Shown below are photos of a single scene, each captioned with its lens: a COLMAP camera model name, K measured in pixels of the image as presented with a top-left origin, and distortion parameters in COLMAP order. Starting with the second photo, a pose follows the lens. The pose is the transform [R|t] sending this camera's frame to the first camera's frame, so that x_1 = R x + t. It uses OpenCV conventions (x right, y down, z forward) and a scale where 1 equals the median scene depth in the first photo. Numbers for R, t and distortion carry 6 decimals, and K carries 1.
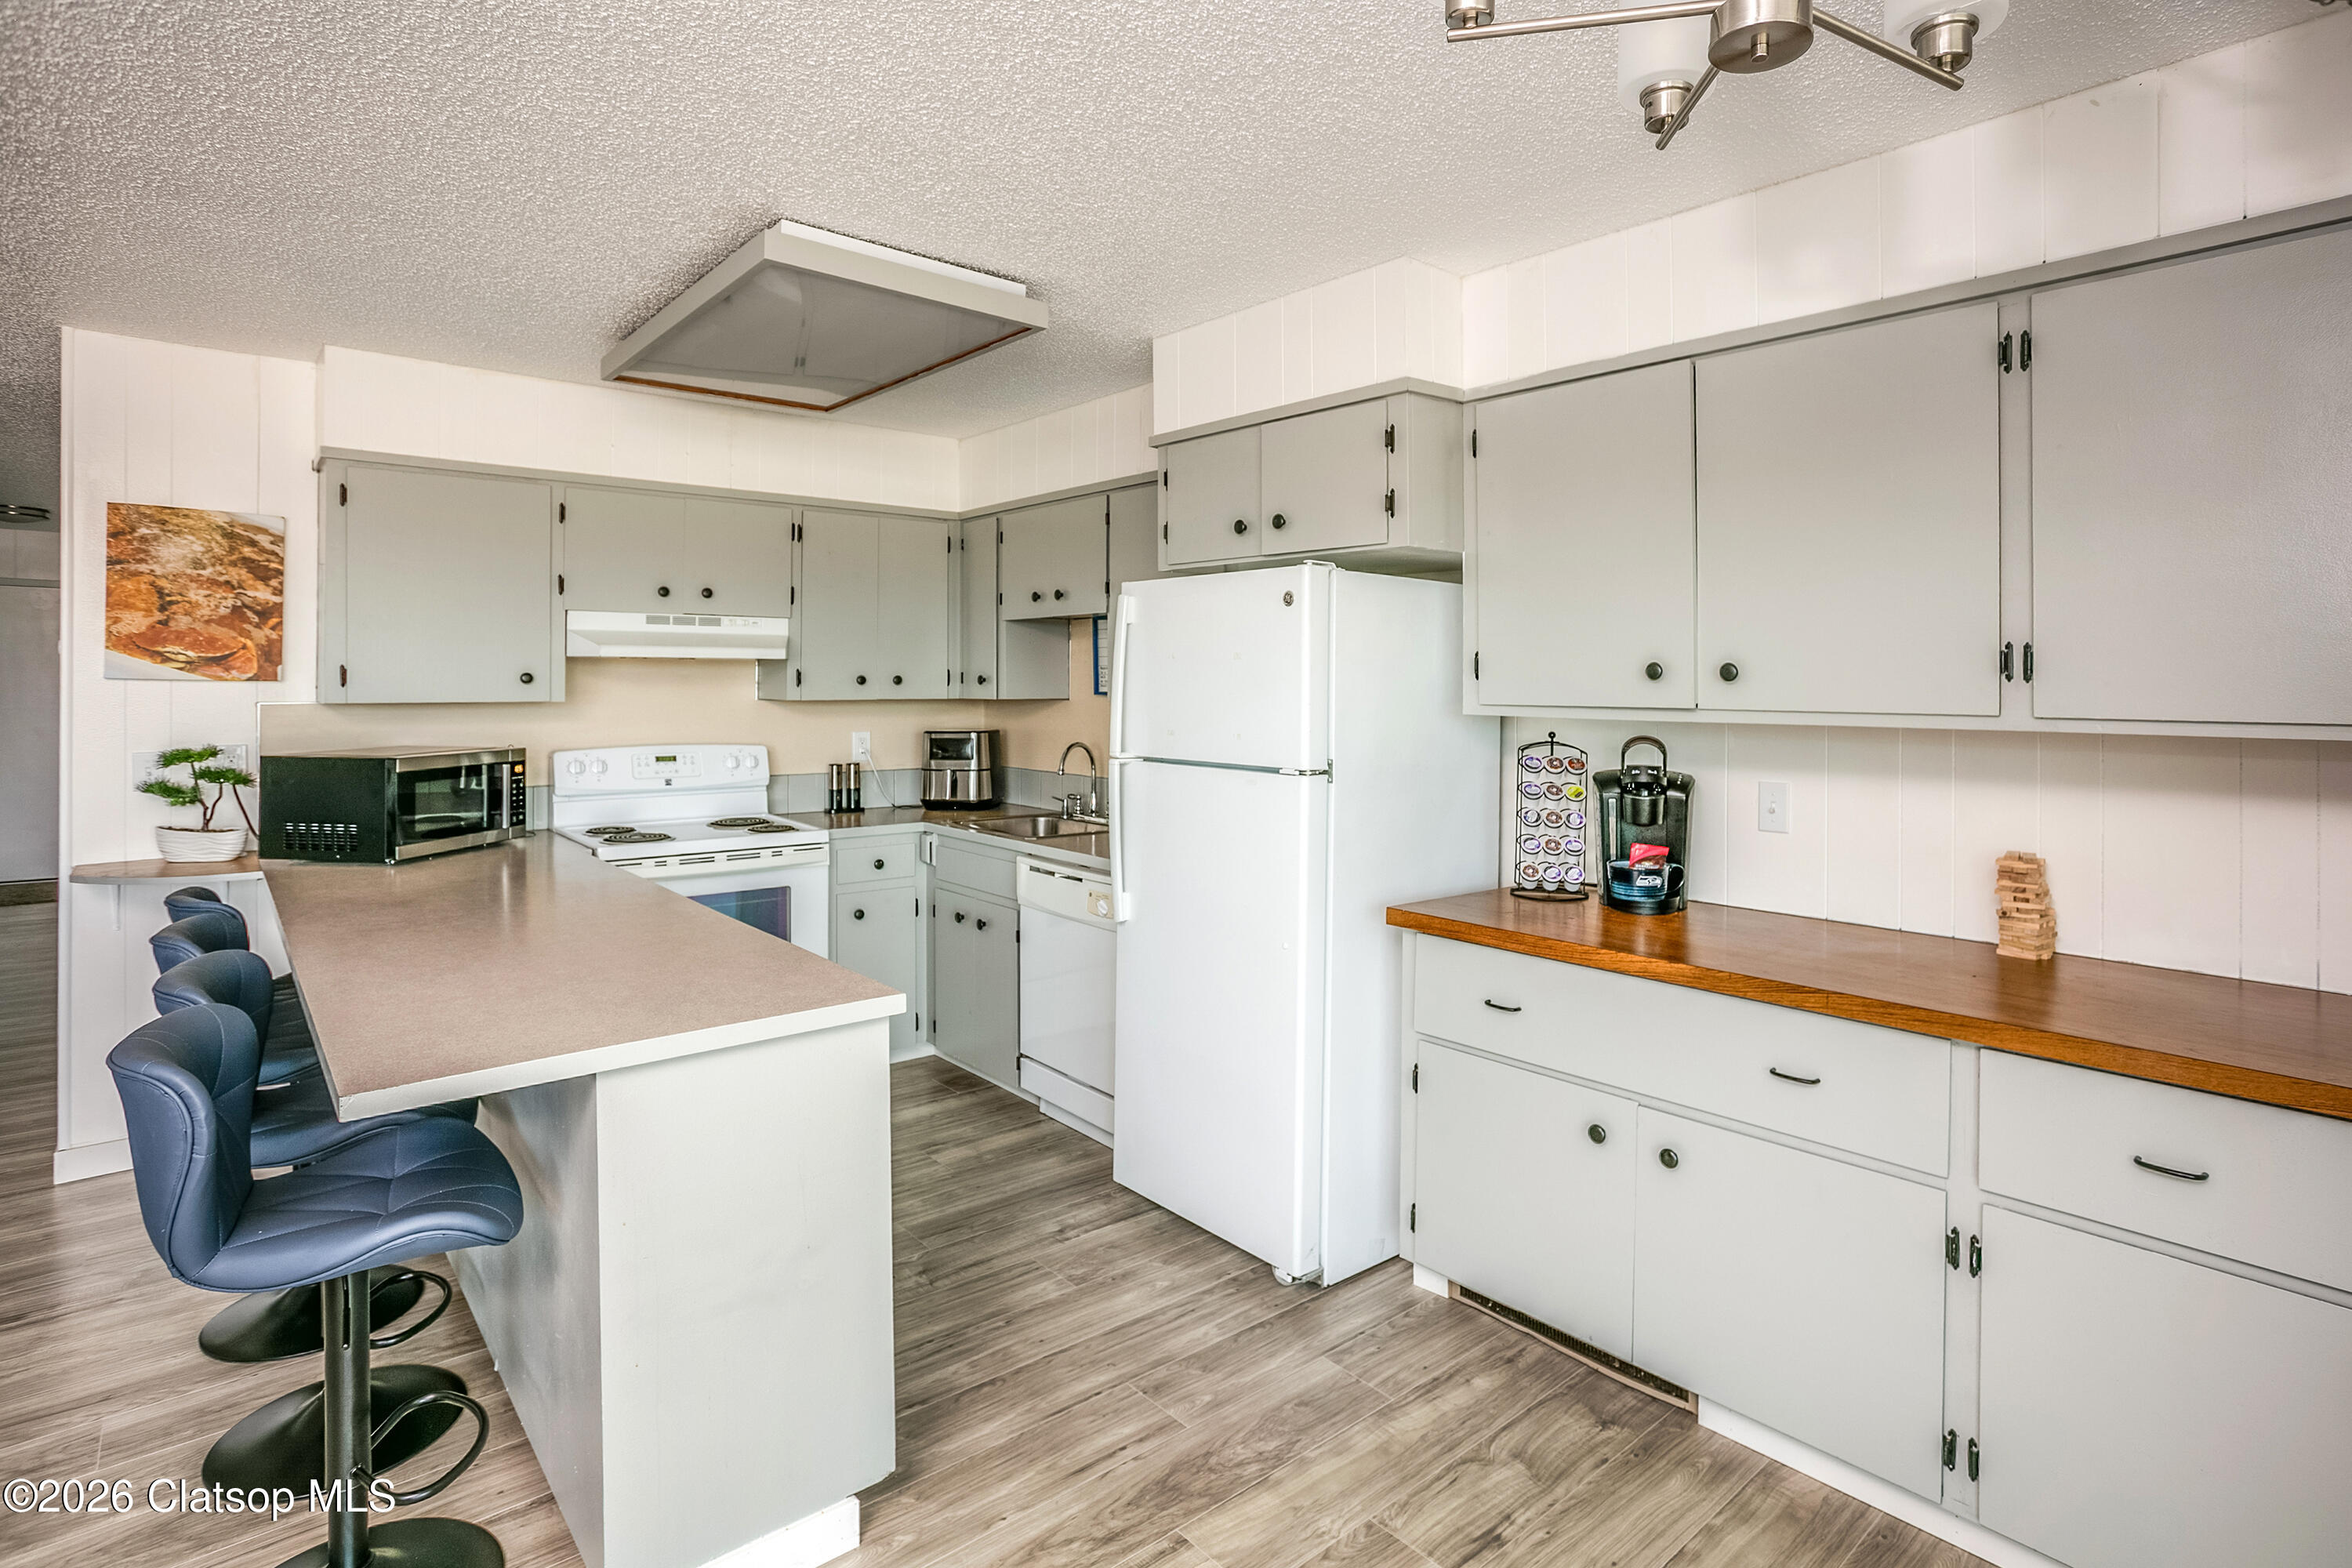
lens RADIAL K [[1227.3, 0, 1178.4], [0, 1227.3, 667.8], [0, 0, 1]] dist [-0.010844, 0.009241]
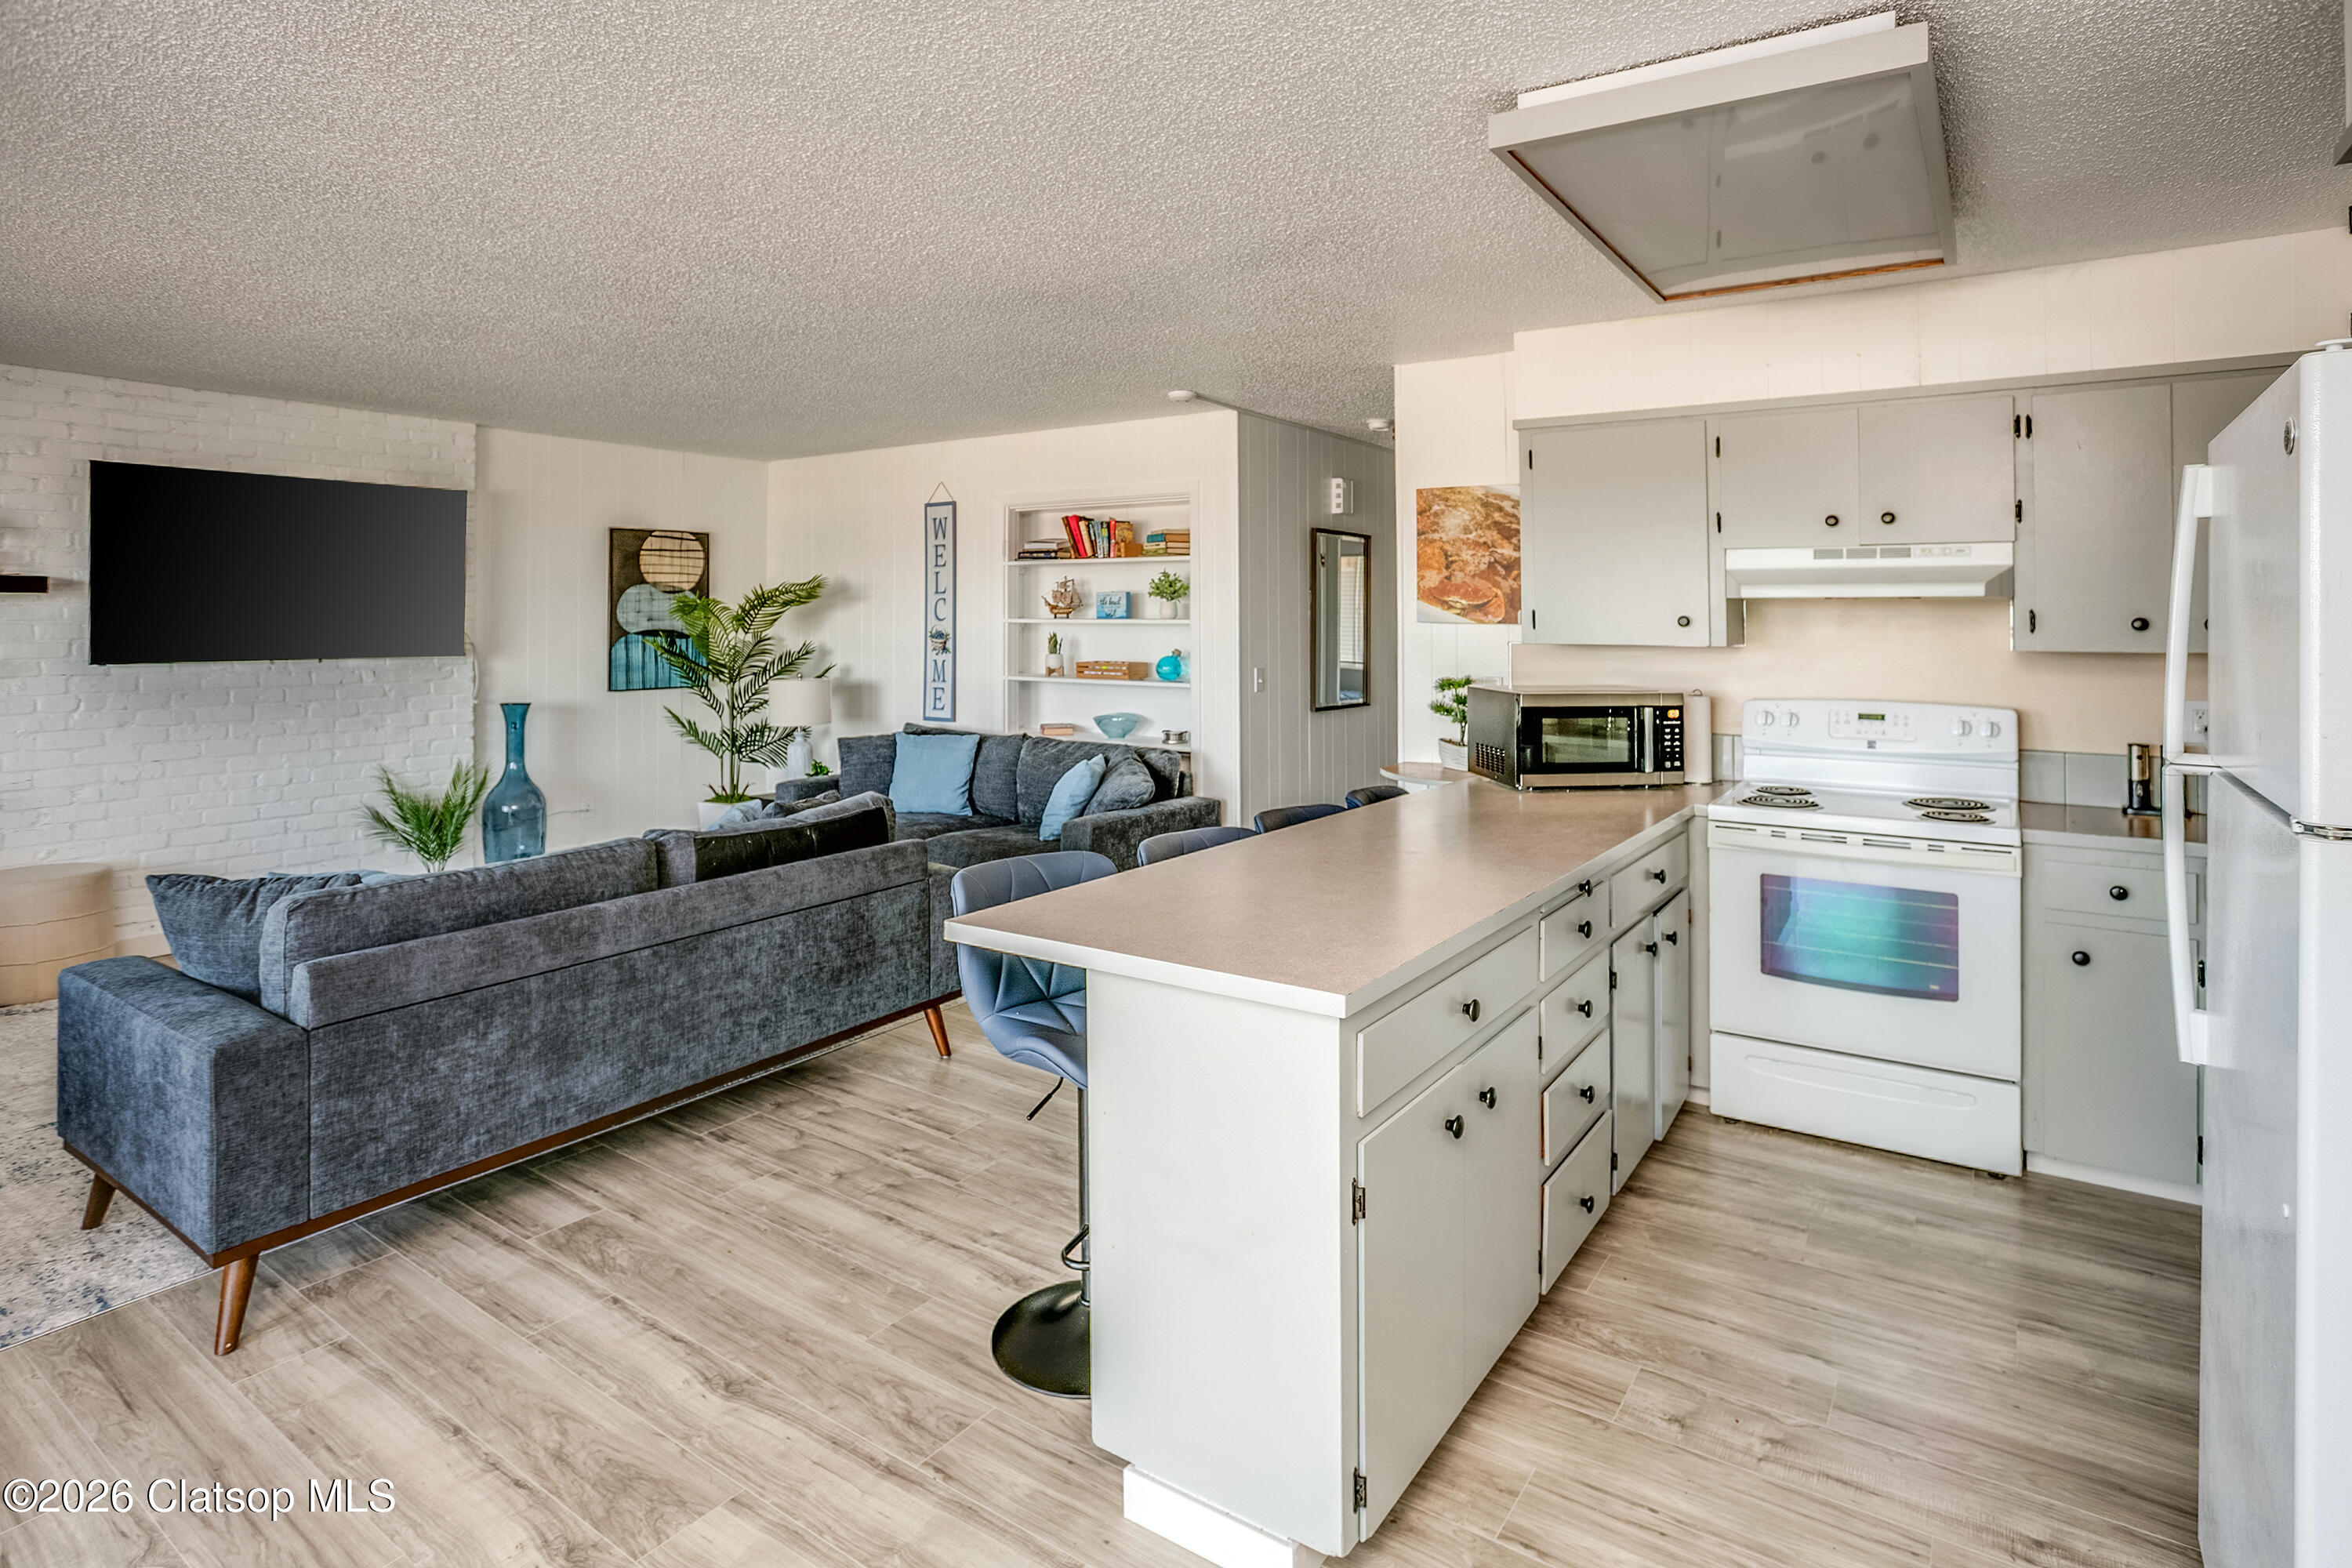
lens RADIAL K [[1255.2, 0, 1183.2], [0, 1255.2, 579.4], [0, 0, 1]] dist [-0.001745, -0.000043]
pose [[0.267293, -0.033000, -0.963050, 0.352220], [0.006266, 0.999452, -0.032508, 0.005277], [0.963595, 0.002654, 0.267353, 0.382311]]
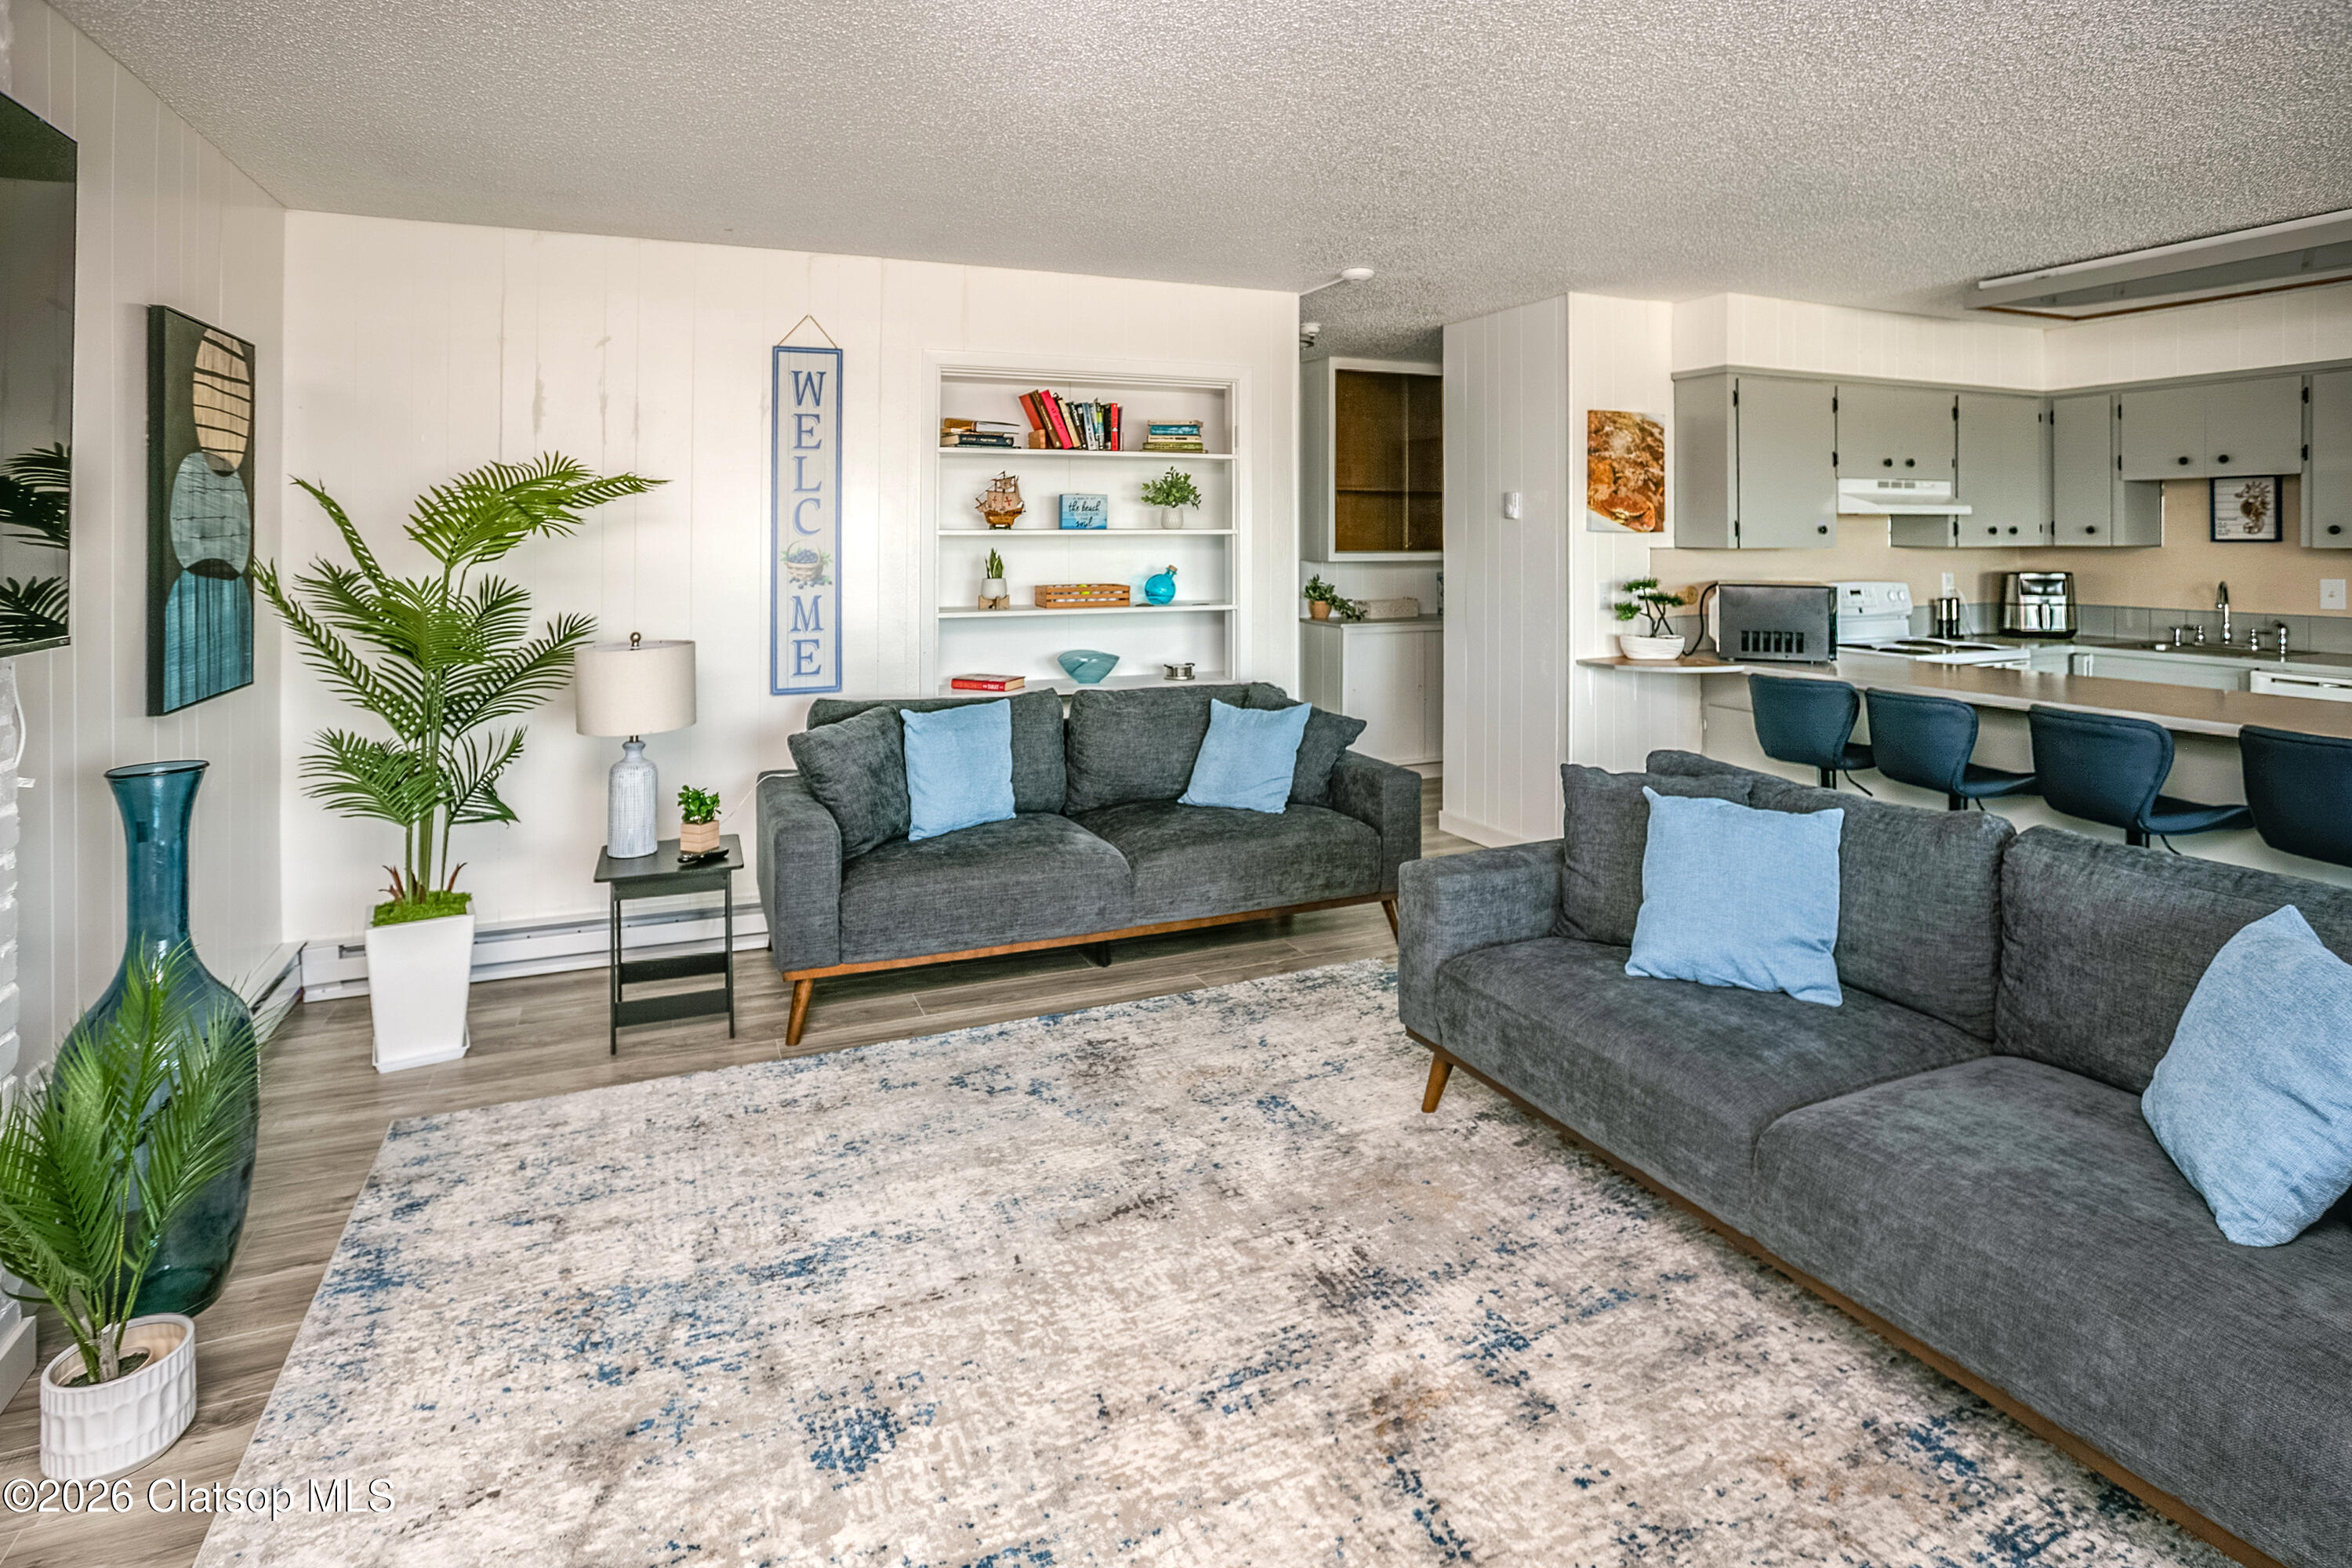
lens RADIAL K [[1238.2, 0, 1213.3], [0, 1238.2, 497.5], [0, 0, 1]] dist [-0.012466, -0.000196]
pose [[0.968254, -0.010105, -0.249763, -0.916032], [0.006074, 0.999839, -0.016905, -0.008612], [0.249893, 0.014851, 0.968159, -0.517369]]
